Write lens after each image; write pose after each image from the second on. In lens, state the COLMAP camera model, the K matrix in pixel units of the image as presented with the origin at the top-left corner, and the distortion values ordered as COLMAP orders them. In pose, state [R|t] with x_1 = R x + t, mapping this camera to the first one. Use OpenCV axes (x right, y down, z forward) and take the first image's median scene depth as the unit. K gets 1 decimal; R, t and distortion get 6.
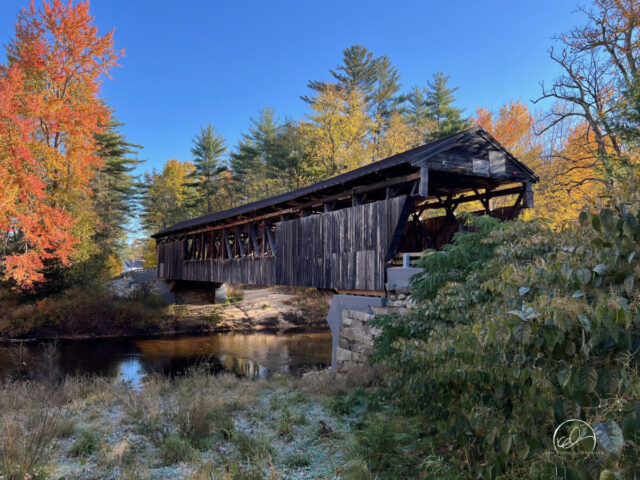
lens RADIAL K [[487.0, 0, 320.0], [0, 487.0, 240.0], [0, 0, 1]] dist [0.065469, -0.003010]
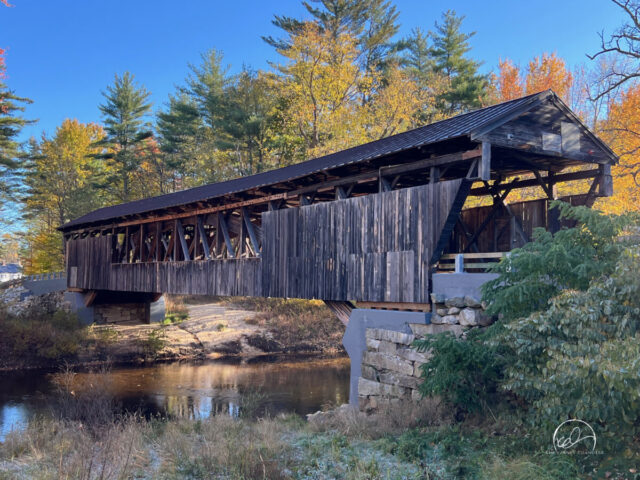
lens RADIAL K [[676.7, 0, 320.0], [0, 676.7, 240.0], [0, 0, 1]] dist [0.074829, -0.046617]
pose [[0.996544, 0.006731, 0.082793, -0.059421], [-0.007237, 0.999957, 0.005812, 0.000102], [-0.082750, -0.006391, 0.996550, -0.020843]]
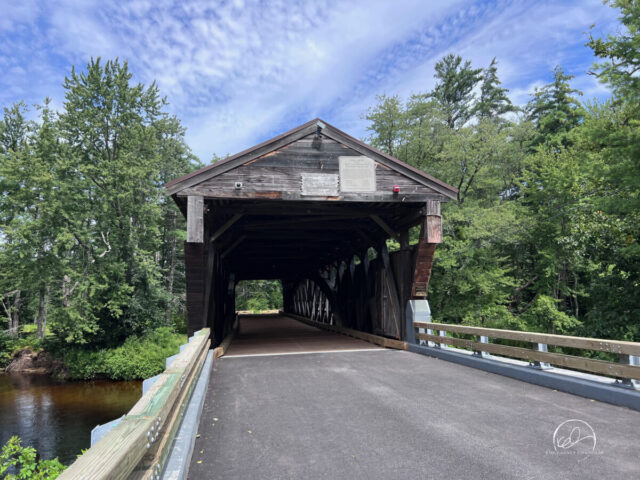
lens RADIAL K [[473.1, 0, 322.3], [0, 473.1, 242.5], [0, 0, 1]] dist [0.085394, -0.090626]
pose [[0.931382, -0.062012, -0.358724, 0.252231], [0.043431, 0.997275, -0.059634, -0.019732], [0.361445, 0.039962, 0.931537, 0.214863]]
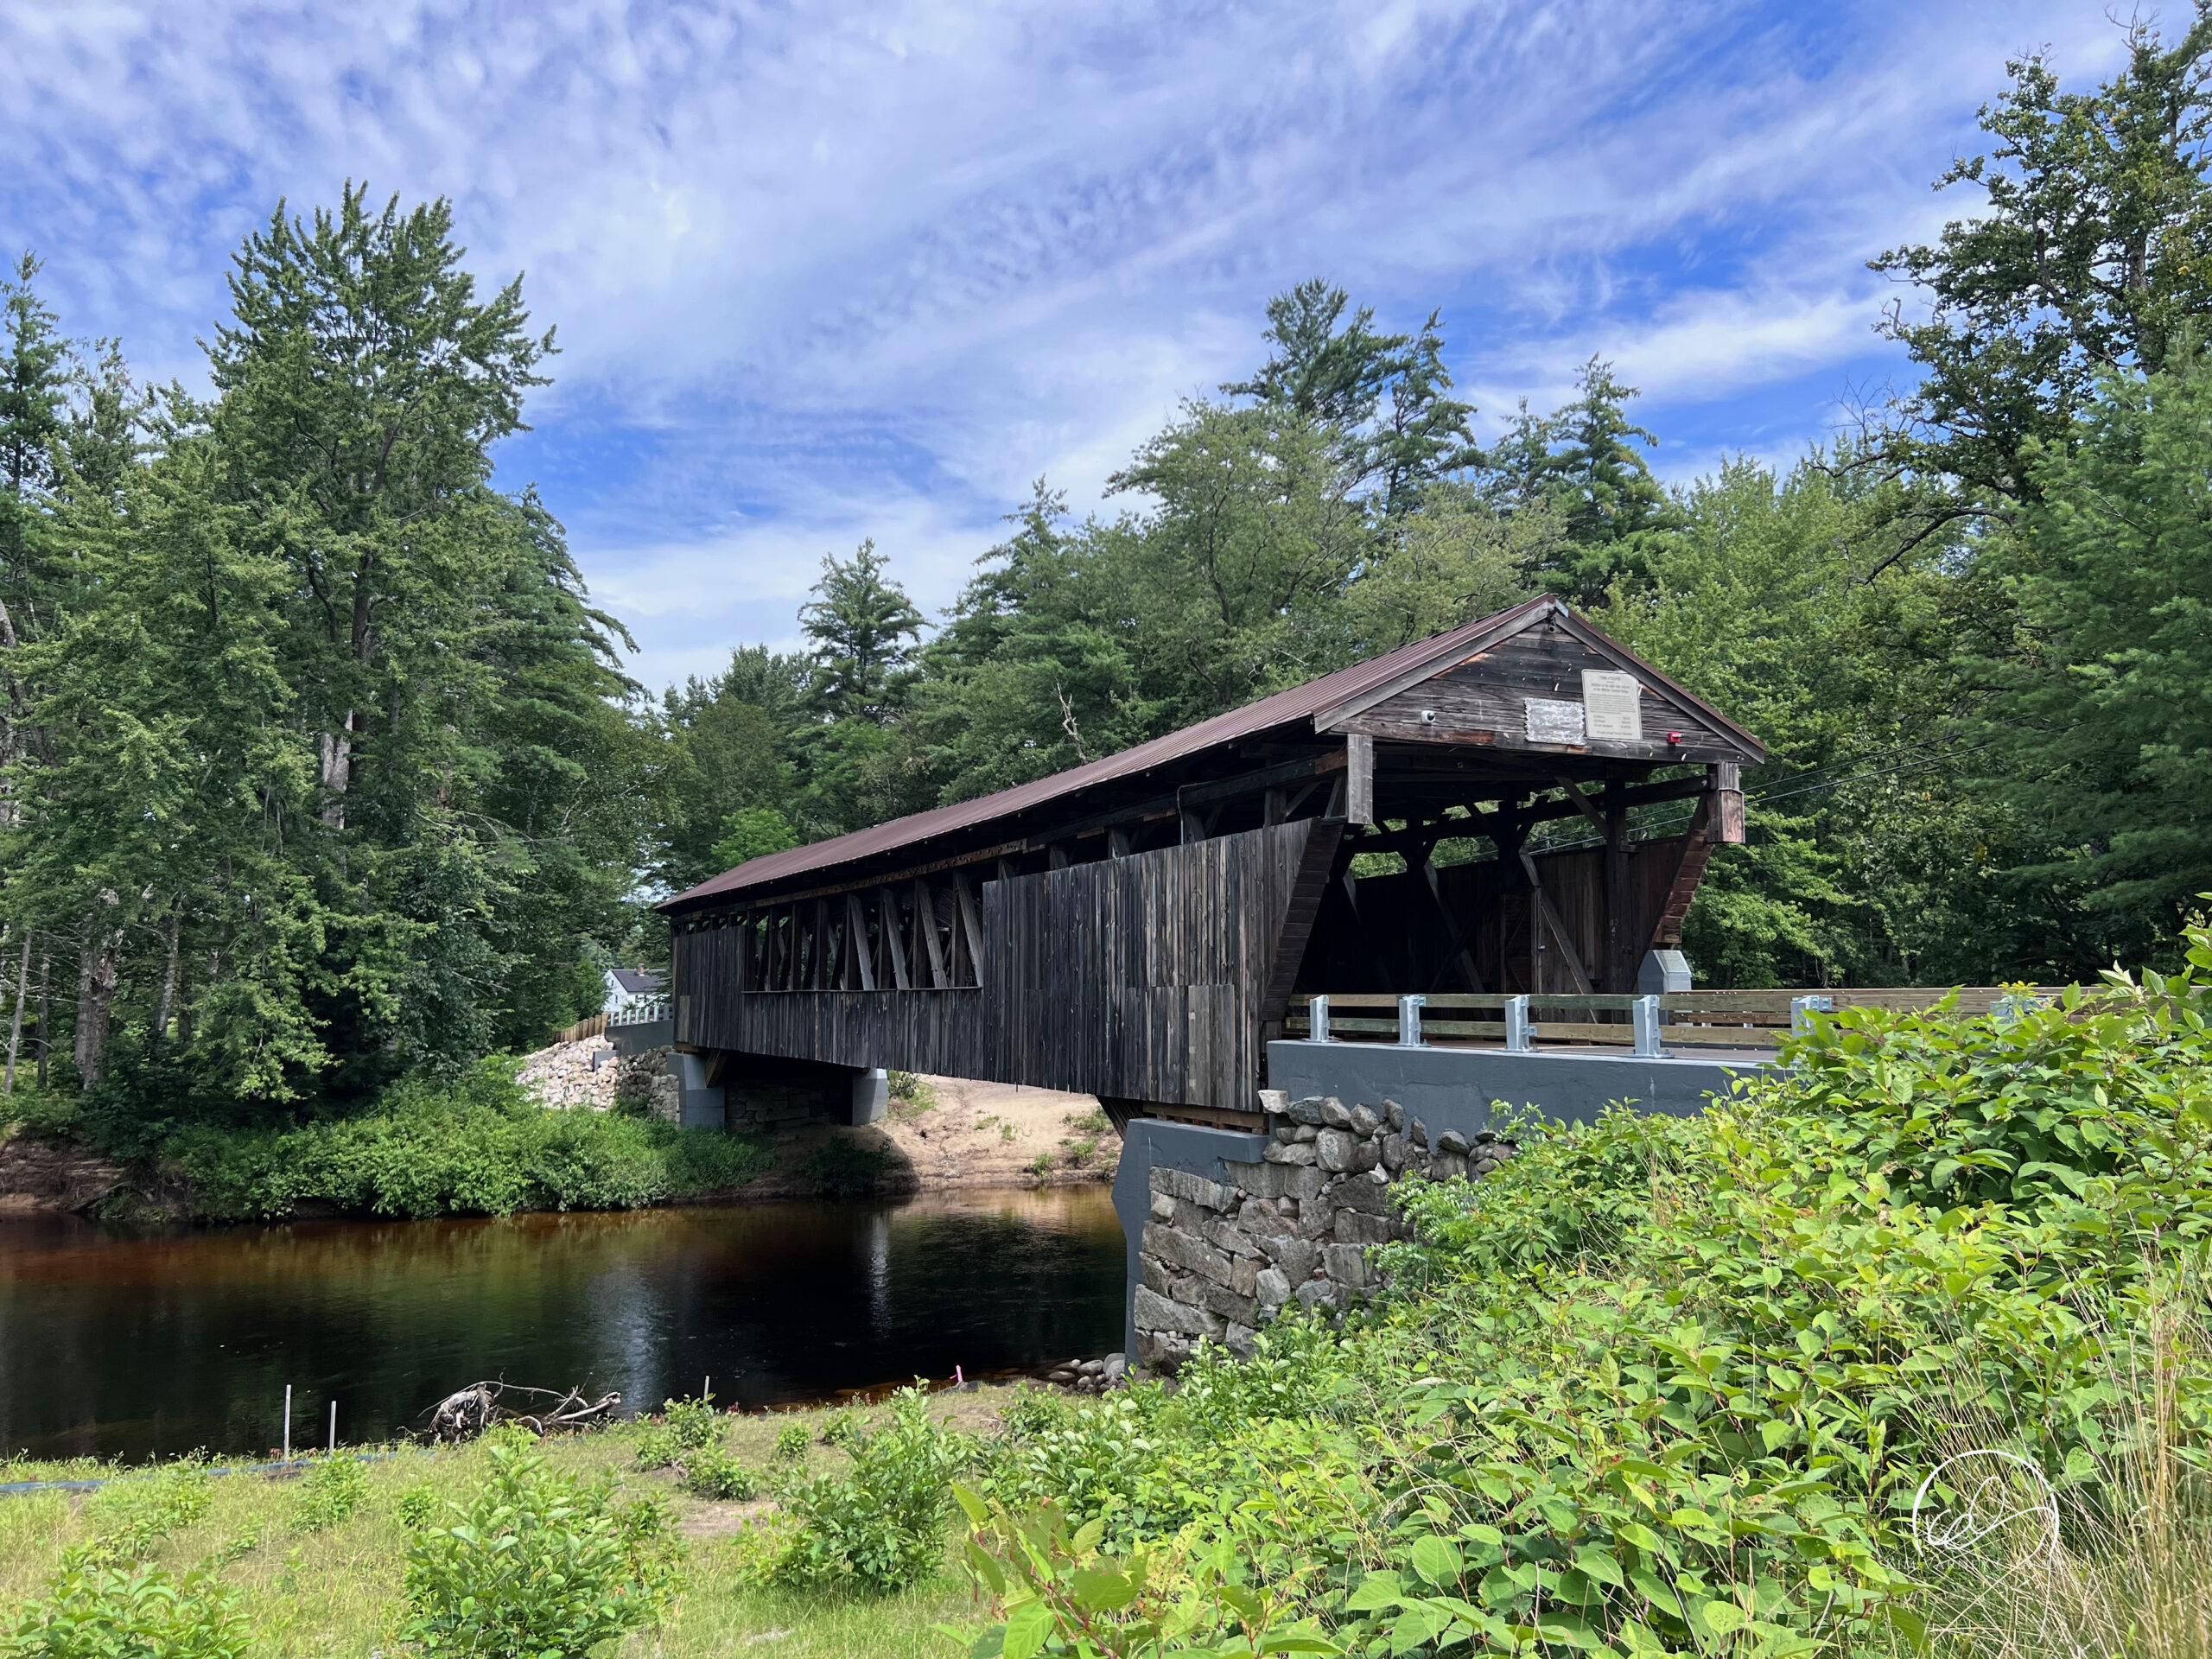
lens RADIAL K [[1635.0, 0, 1113.8], [0, 1635.0, 838.3], [0, 0, 1]] dist [0.085394, -0.090626]
pose [[0.995483, -0.016328, -0.093528, 0.065741], [0.013363, 0.999391, -0.032242, -0.020091], [0.093997, 0.030847, 0.995094, -0.041688]]
